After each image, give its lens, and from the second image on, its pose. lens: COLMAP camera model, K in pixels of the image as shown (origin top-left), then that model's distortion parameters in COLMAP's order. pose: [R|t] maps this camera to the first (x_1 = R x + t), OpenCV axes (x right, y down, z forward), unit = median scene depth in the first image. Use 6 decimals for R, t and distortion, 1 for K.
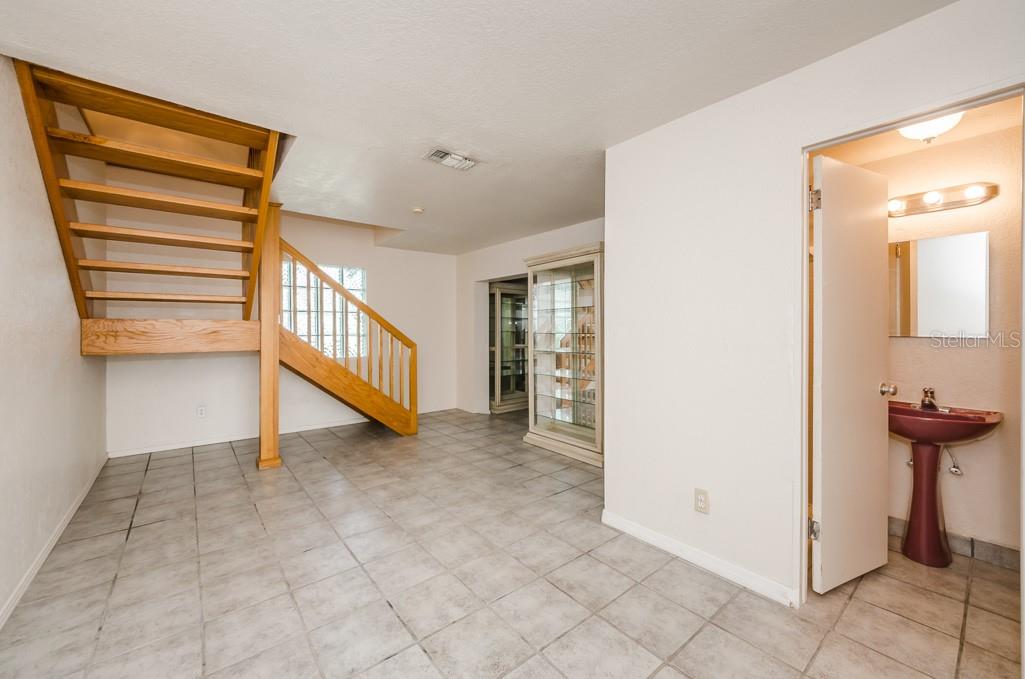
lens RADIAL K [[423.4, 0, 511.3], [0, 423.4, 324.5], [0, 0, 1]] dist [0.020182, -0.000254]
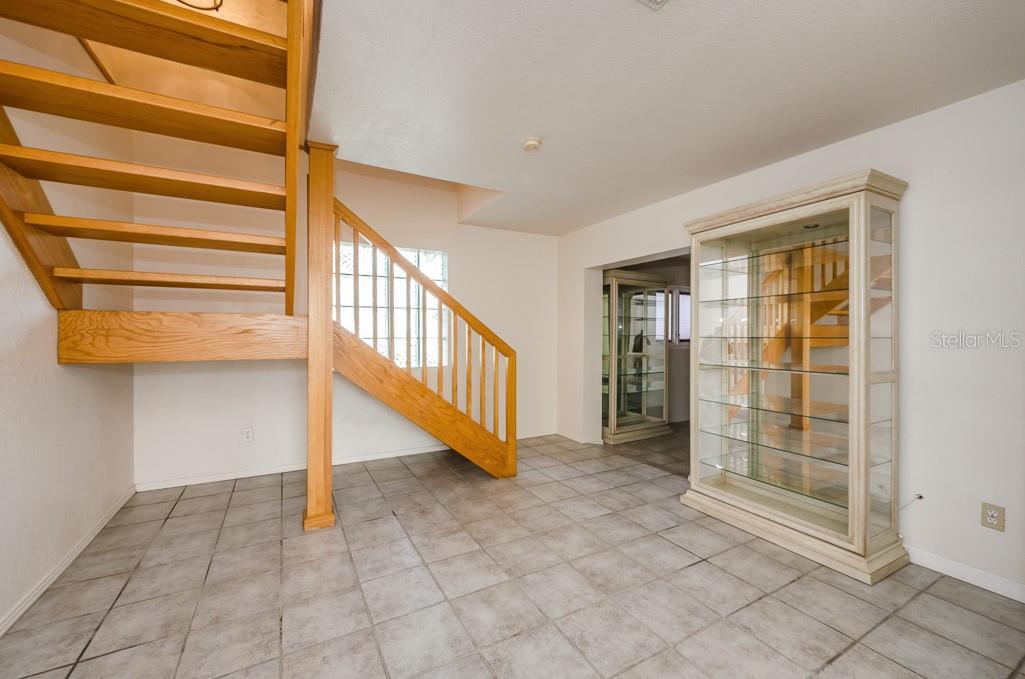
lens RADIAL K [[423.4, 0, 511.3], [0, 423.4, 324.5], [0, 0, 1]] dist [0.020182, -0.000254]
pose [[0.987701, 0.002735, -0.156329, -0.136629], [-0.004605, 0.999922, -0.011606, 0.010366], [0.156285, 0.012183, 0.987637, 0.329359]]
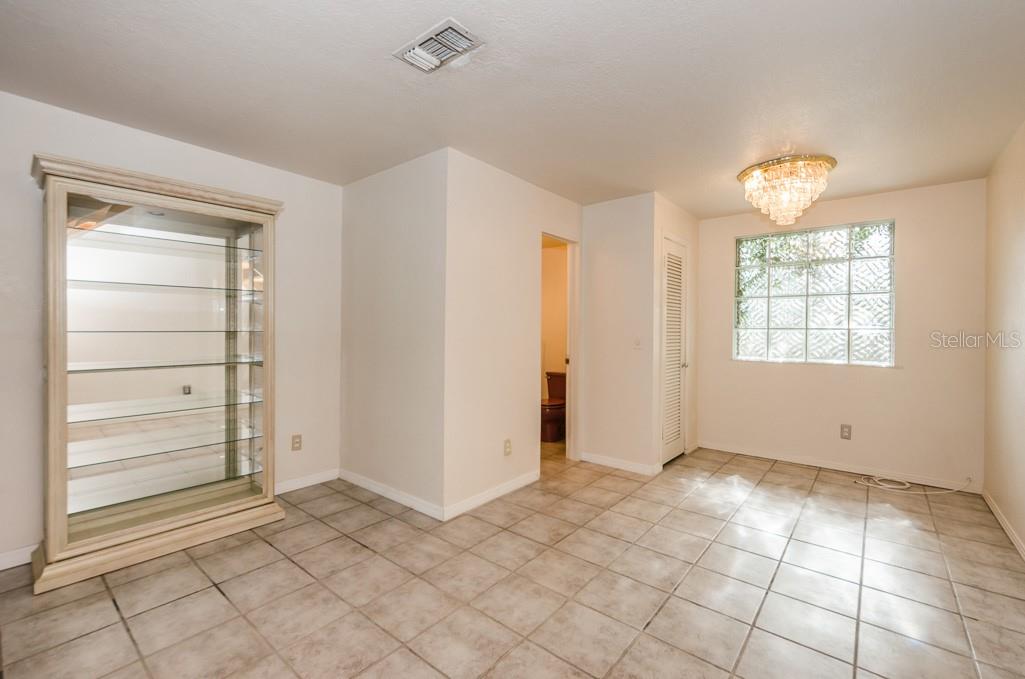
lens RADIAL K [[435.1, 0, 512.5], [0, 435.1, 339.5], [0, 0, 1]] dist [-0.000217, -0.000090]
pose [[-0.212046, -0.022020, 0.977012, -0.516455], [-0.016038, 0.999690, 0.019050, 0.010585], [-0.977128, -0.011630, -0.212333, 0.682467]]
